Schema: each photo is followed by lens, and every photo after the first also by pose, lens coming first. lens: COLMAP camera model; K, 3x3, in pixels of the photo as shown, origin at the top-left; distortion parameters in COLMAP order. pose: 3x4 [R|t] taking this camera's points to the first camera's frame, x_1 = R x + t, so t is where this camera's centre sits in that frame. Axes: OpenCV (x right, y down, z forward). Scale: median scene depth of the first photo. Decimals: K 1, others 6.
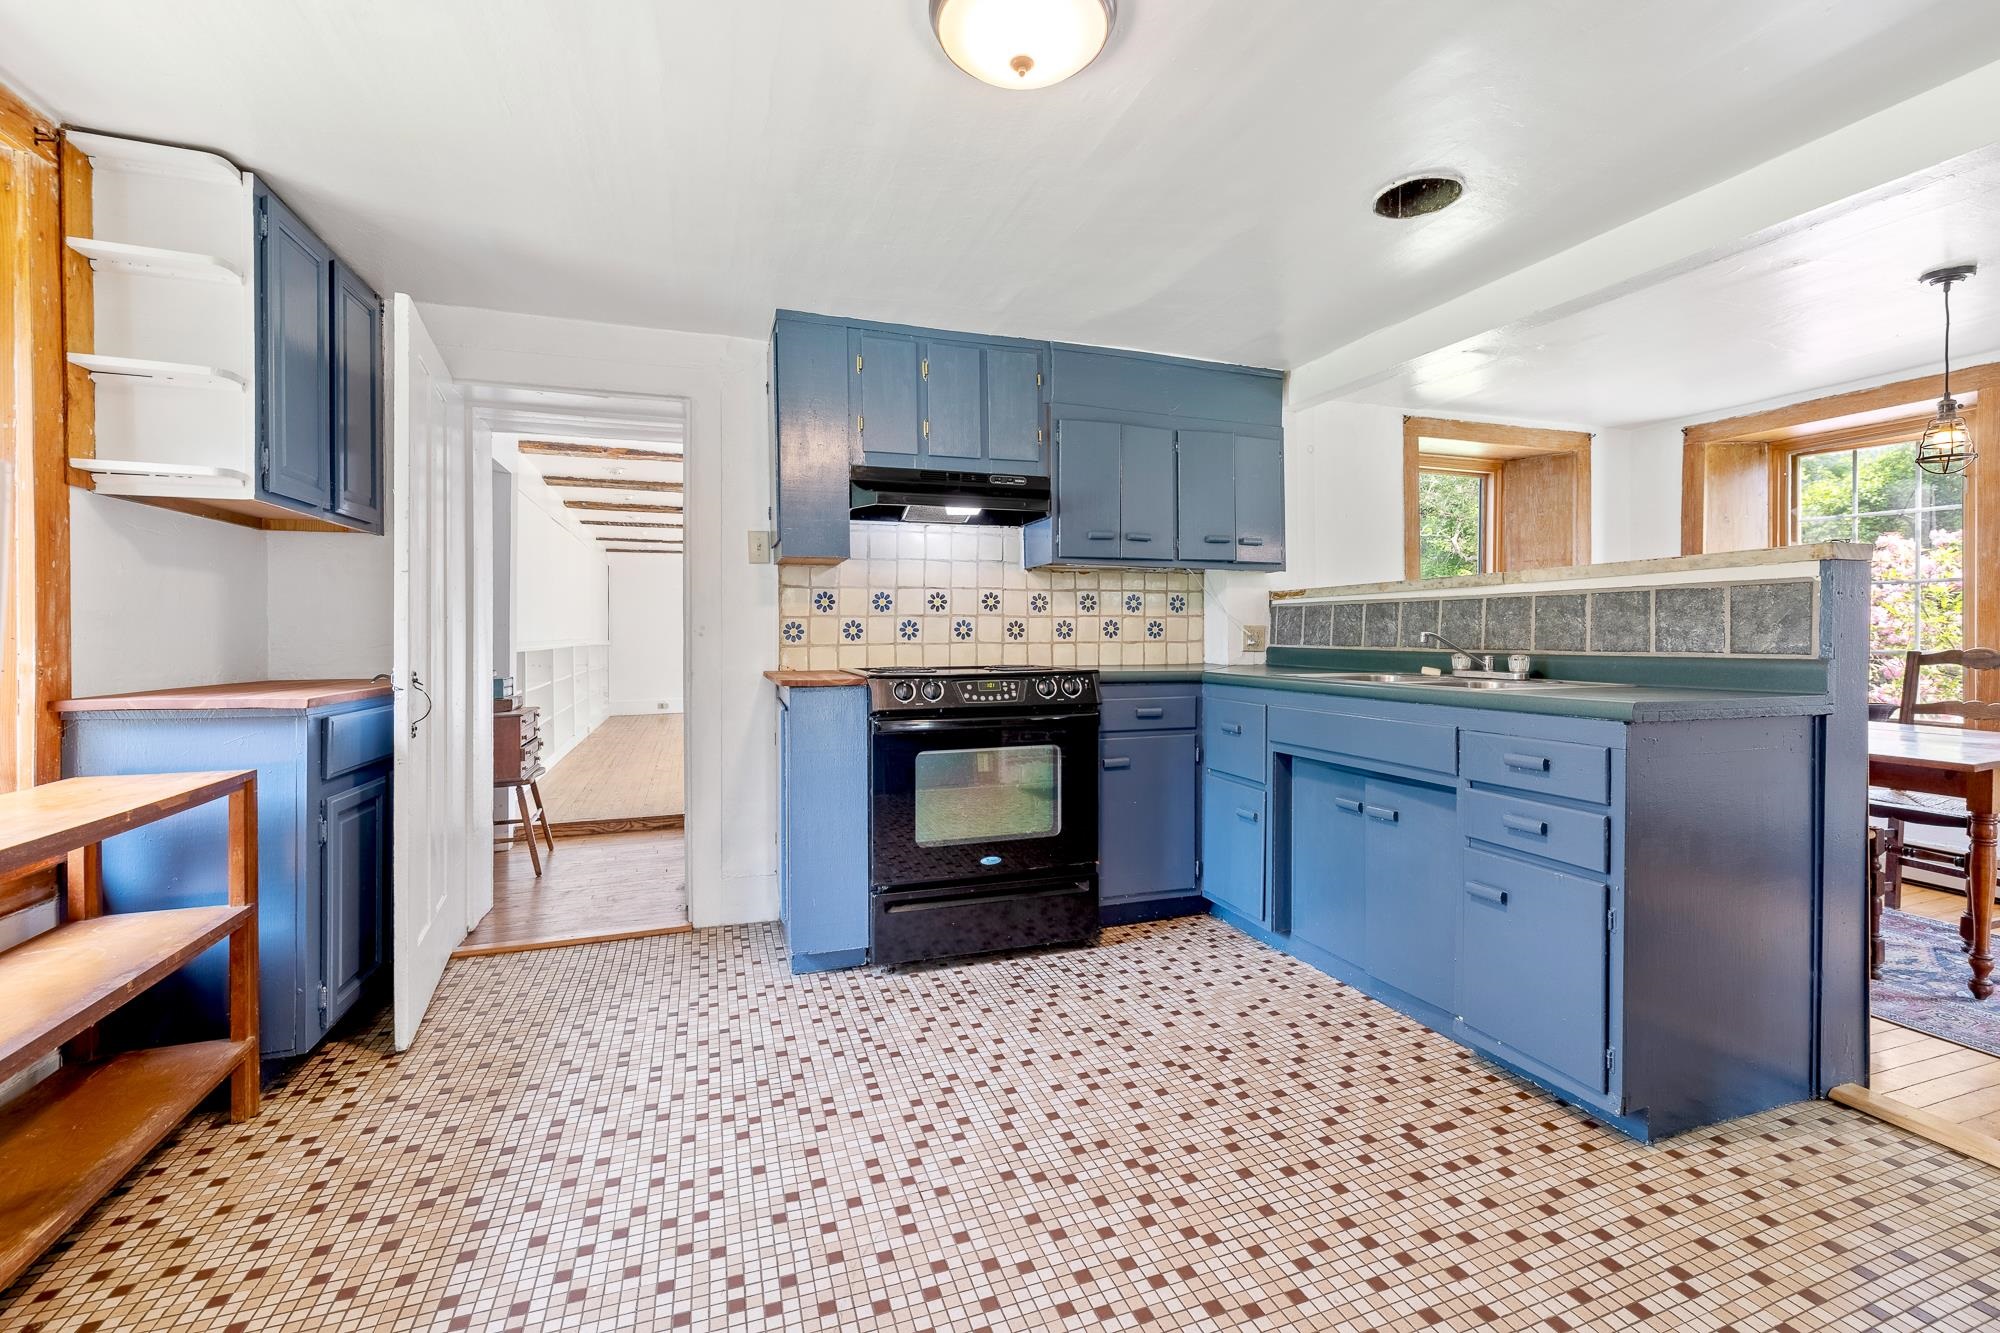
lens RADIAL K [[874.0, 0, 1016.9], [0, 874.0, 659.9], [0, 0, 1]] dist [-0.000626, 0.000958]
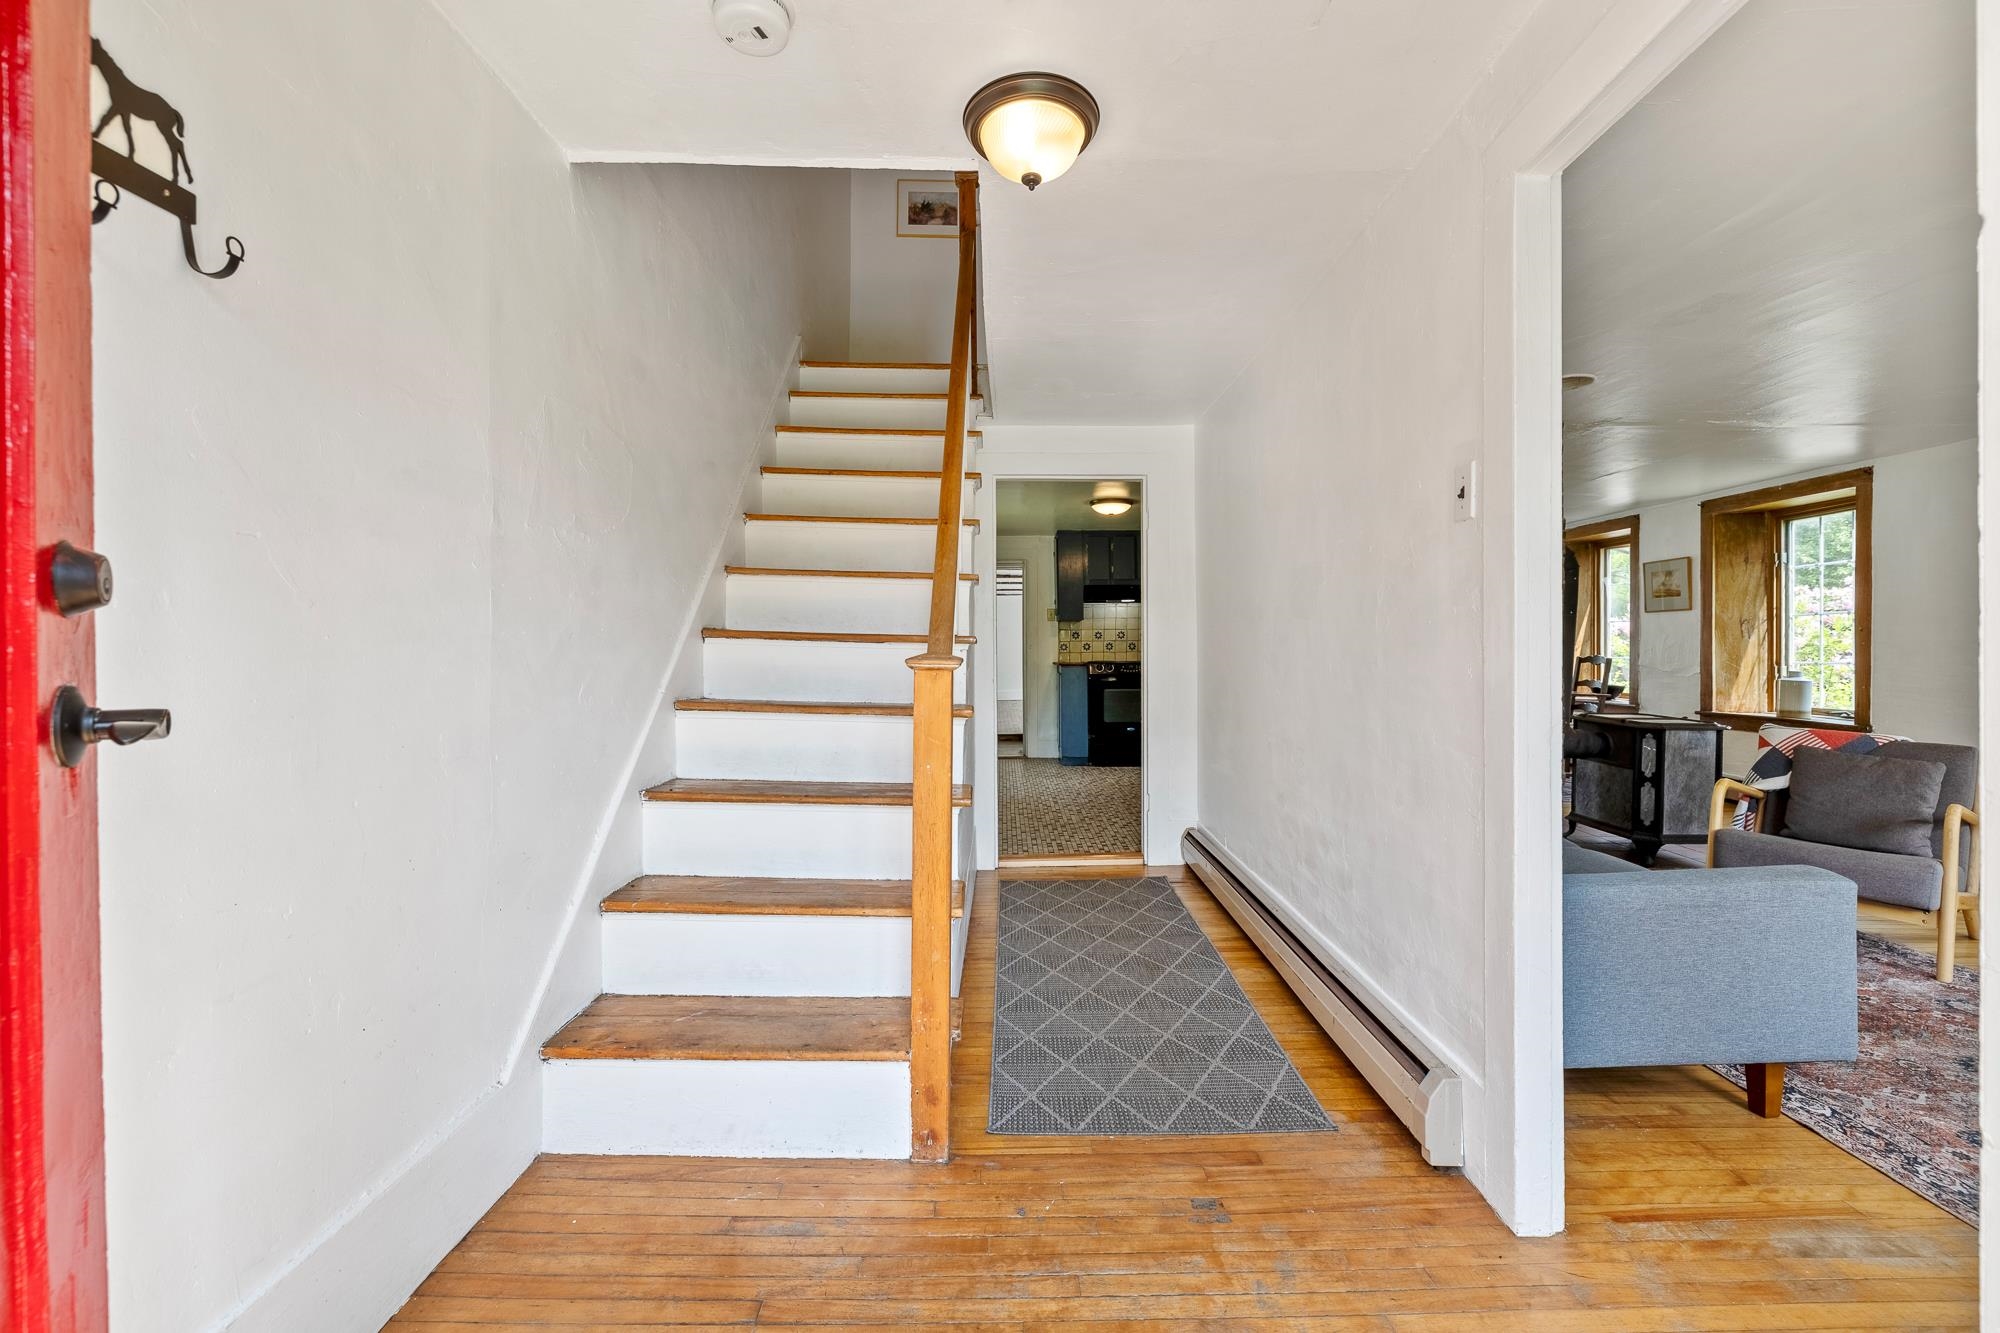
lens RADIAL K [[874.0, 0, 994.8], [0, 874.0, 652.4], [0, 0, 1]] dist [-0.000626, 0.000958]
pose [[0.945264, 0.005725, -0.326255, 0.394047], [-0.013891, 0.999646, -0.022703, 0.044809], [0.326010, 0.025992, 0.945009, -1.503414]]
